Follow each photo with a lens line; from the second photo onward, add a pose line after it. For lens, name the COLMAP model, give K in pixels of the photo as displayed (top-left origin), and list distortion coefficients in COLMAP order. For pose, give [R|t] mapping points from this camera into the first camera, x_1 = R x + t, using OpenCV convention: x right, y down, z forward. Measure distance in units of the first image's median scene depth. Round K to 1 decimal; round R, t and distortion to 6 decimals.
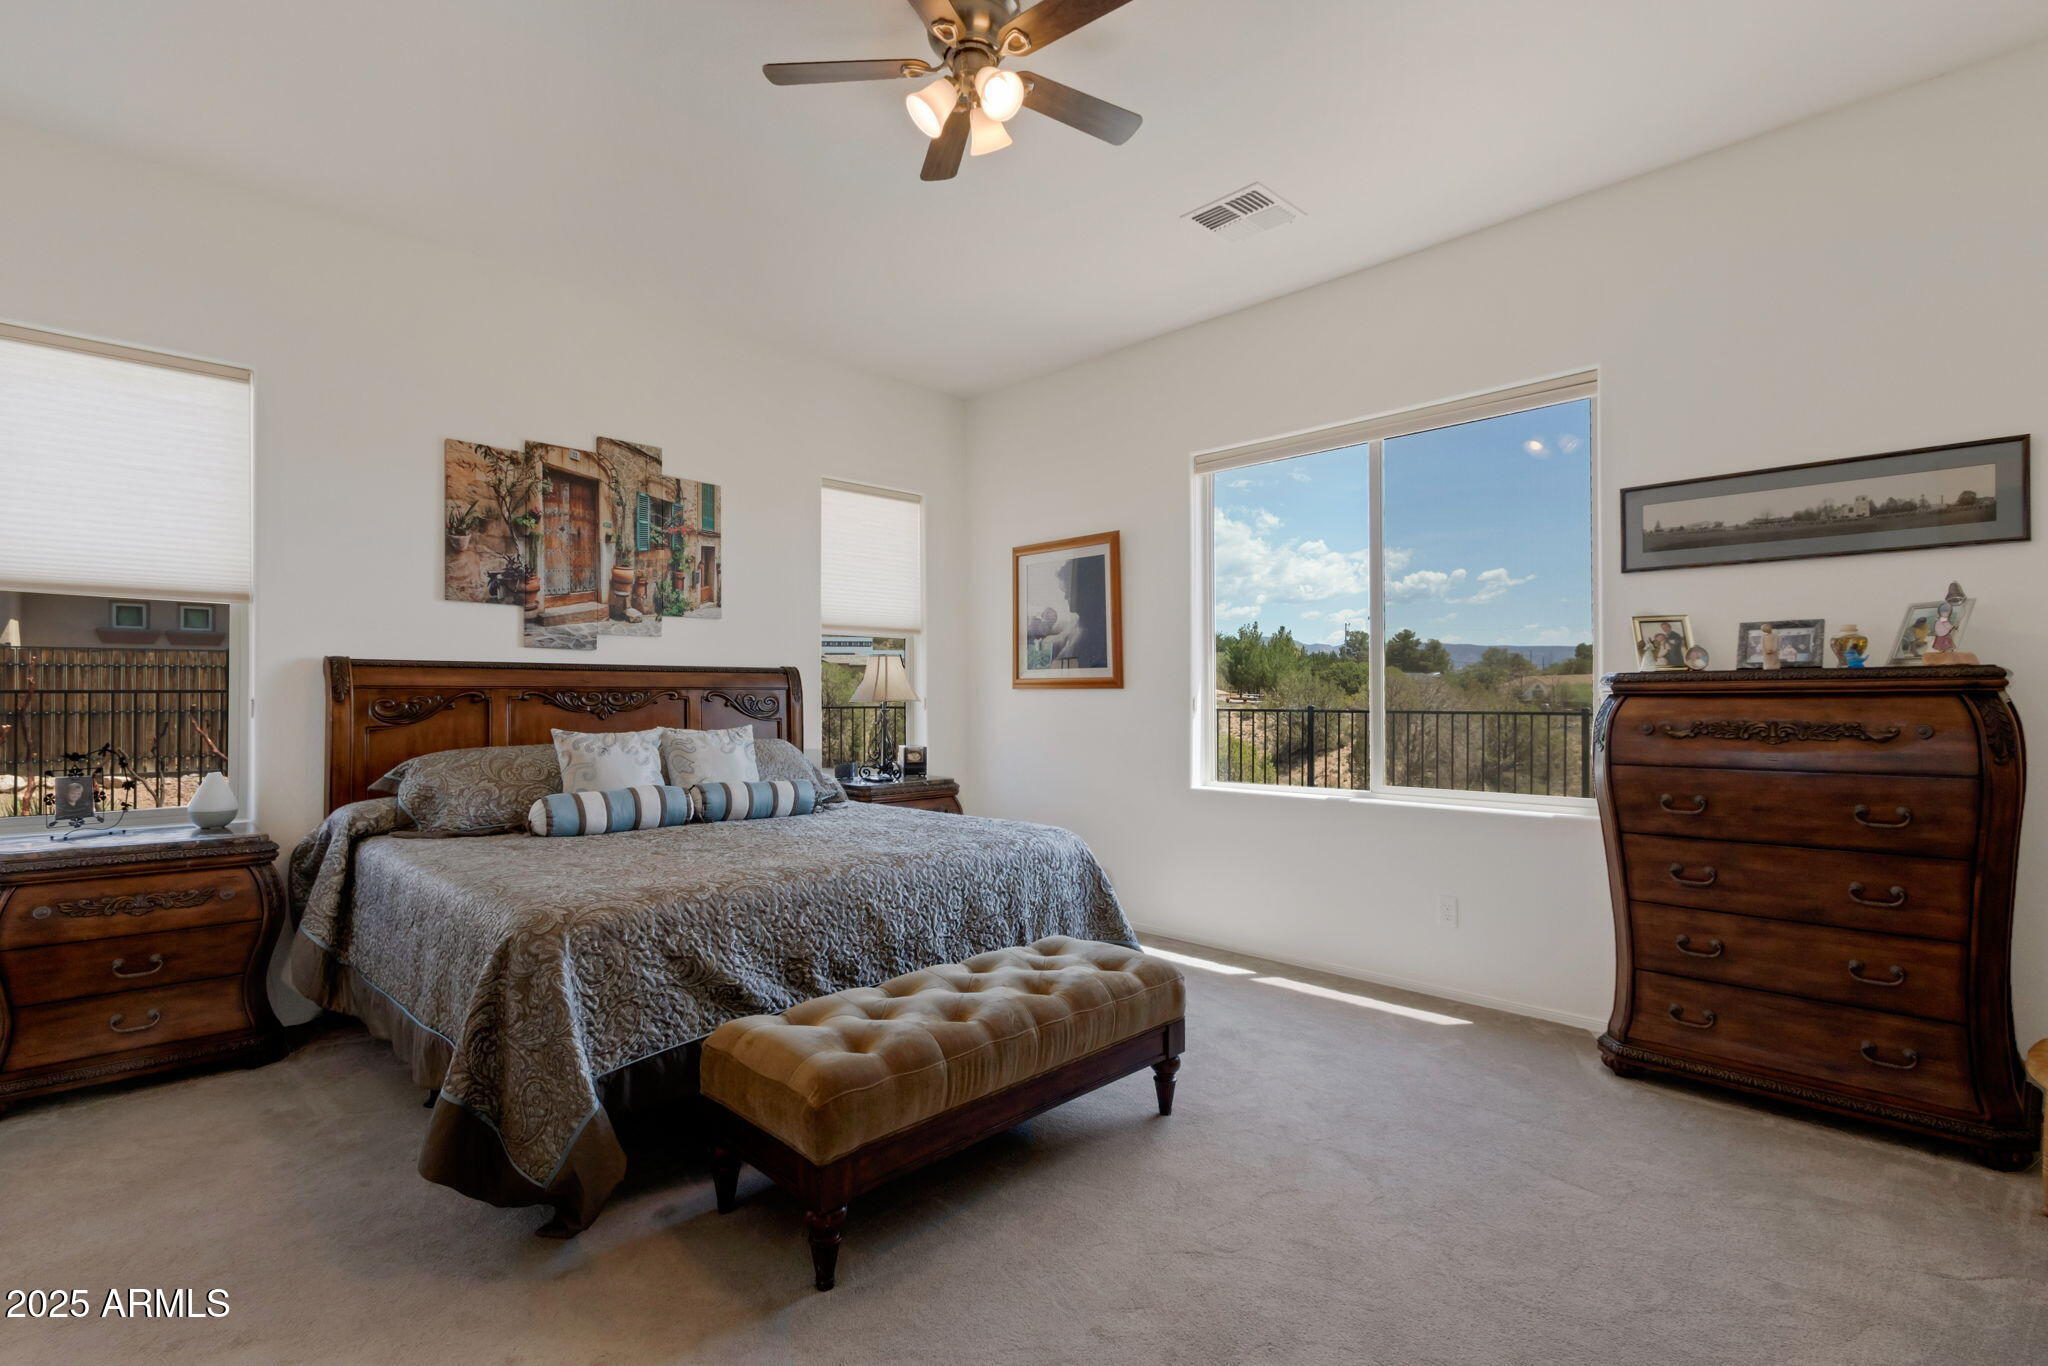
lens RADIAL K [[970.1, 0, 1014.9], [0, 970.1, 677.5], [0, 0, 1]] dist [-0.001932, 0.000344]
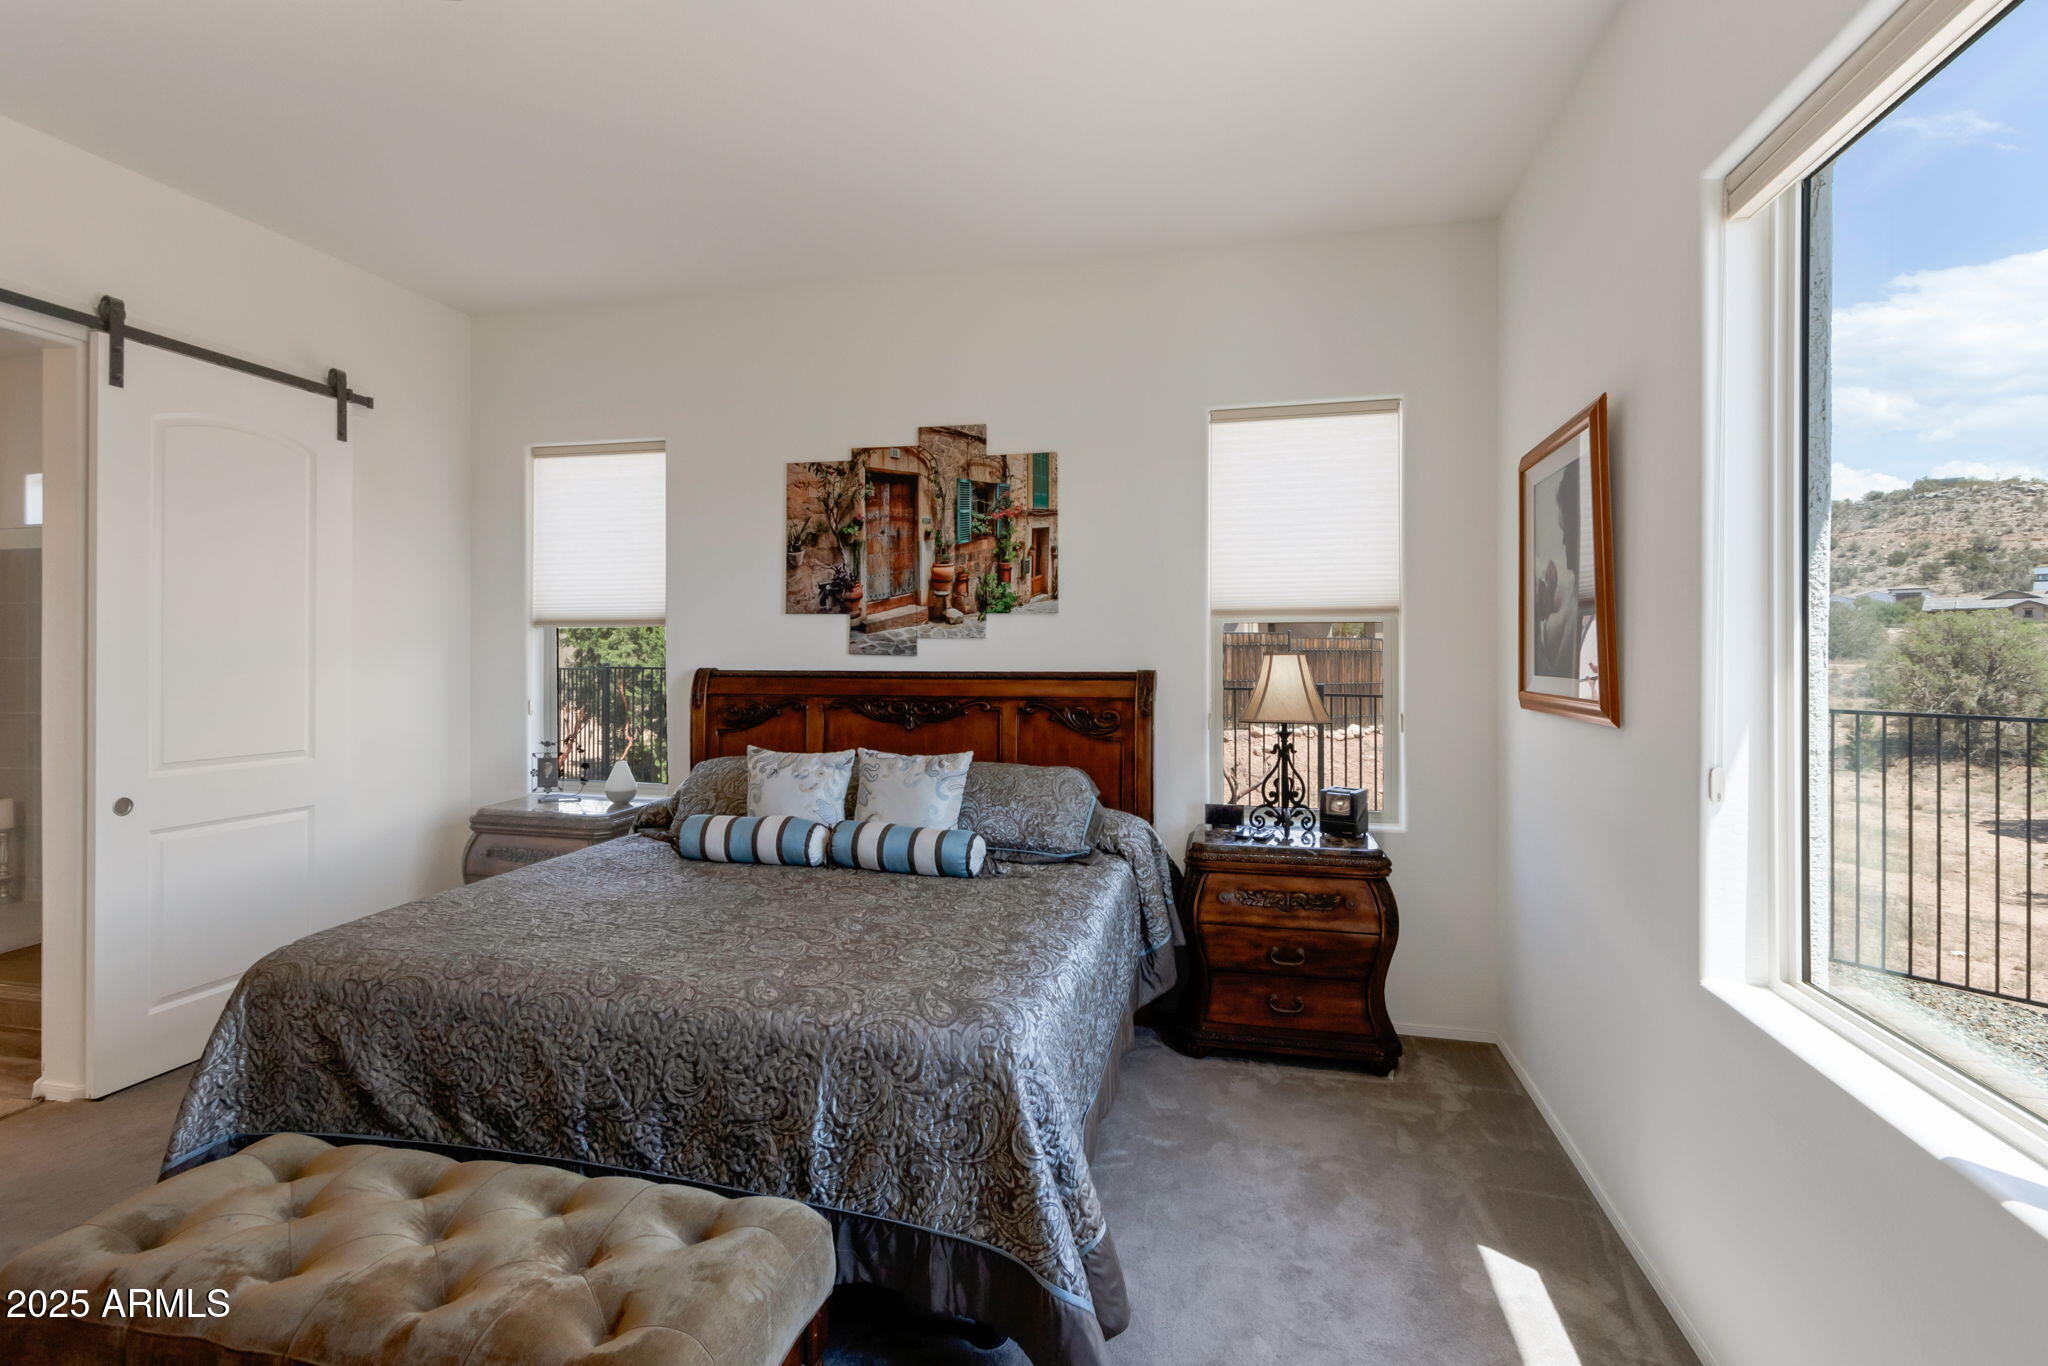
lens RADIAL K [[970.1, 0, 989.9], [0, 970.1, 647.6], [0, 0, 1]] dist [-0.001932, 0.000344]
pose [[0.528937, -0.004913, -0.848647, 0.406697], [0.016115, 0.999861, 0.004256, -0.038986], [0.848508, -0.015927, 0.528942, 0.563347]]
